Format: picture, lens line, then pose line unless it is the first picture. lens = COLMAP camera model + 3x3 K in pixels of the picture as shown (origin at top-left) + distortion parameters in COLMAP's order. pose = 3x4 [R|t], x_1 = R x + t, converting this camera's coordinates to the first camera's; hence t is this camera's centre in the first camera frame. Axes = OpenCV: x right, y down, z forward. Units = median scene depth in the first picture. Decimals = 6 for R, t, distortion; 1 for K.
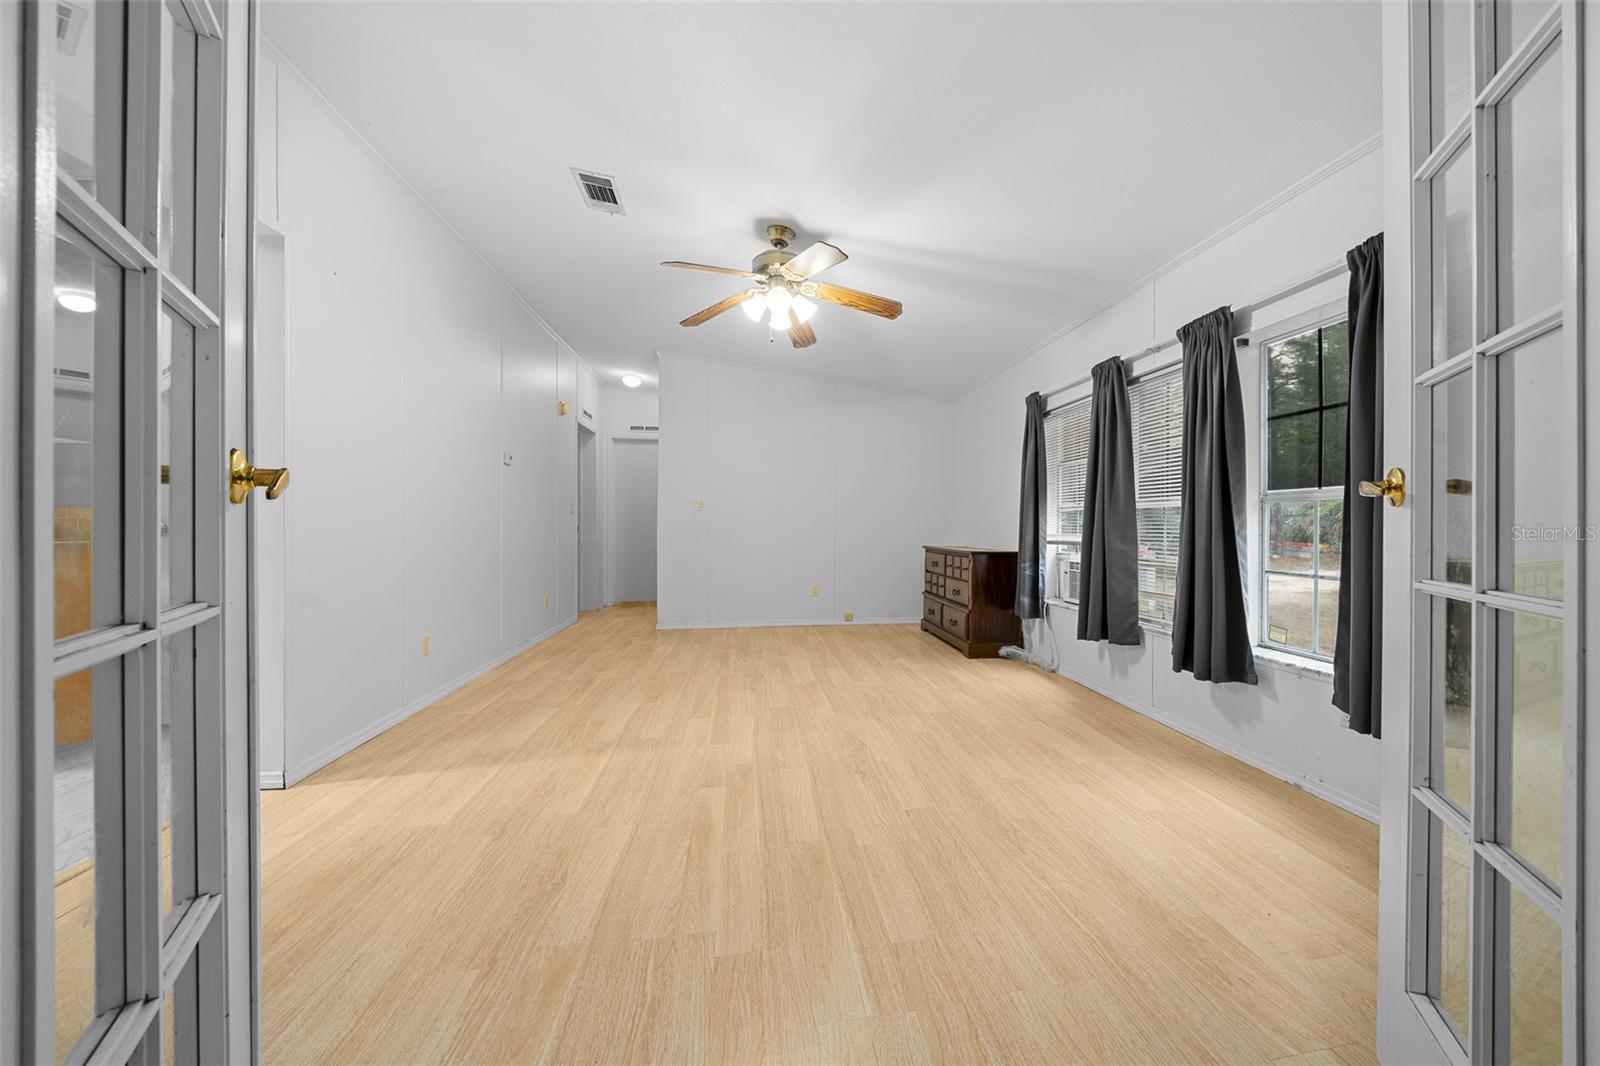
lens RADIAL K [[583.4, 0, 798.7], [0, 583.4, 527.1], [0, 0, 1]] dist [-0.013051, 0.000343]
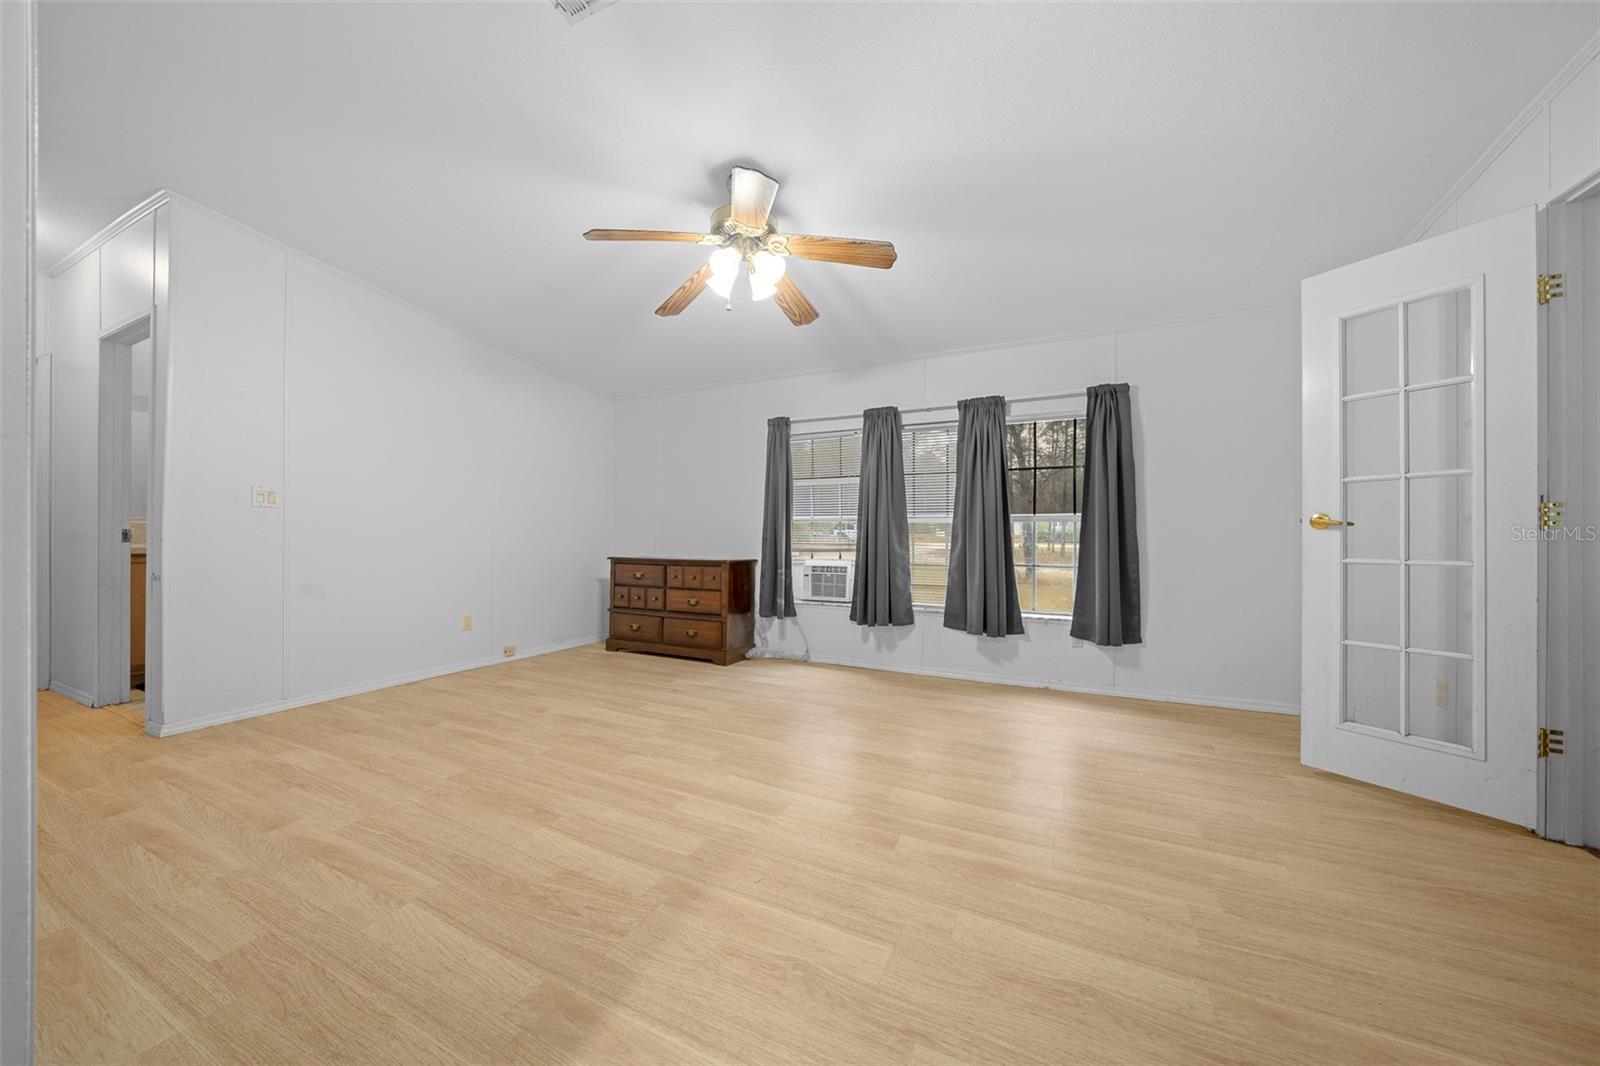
lens RADIAL K [[583.4, 0, 798.7], [0, 583.4, 527.1], [0, 0, 1]] dist [-0.013051, 0.000343]
pose [[0.540973, 0.010602, 0.840973, -0.696381], [-0.000170, 0.999922, -0.012496, -0.004926], [-0.841040, 0.006617, 0.540933, 0.480778]]
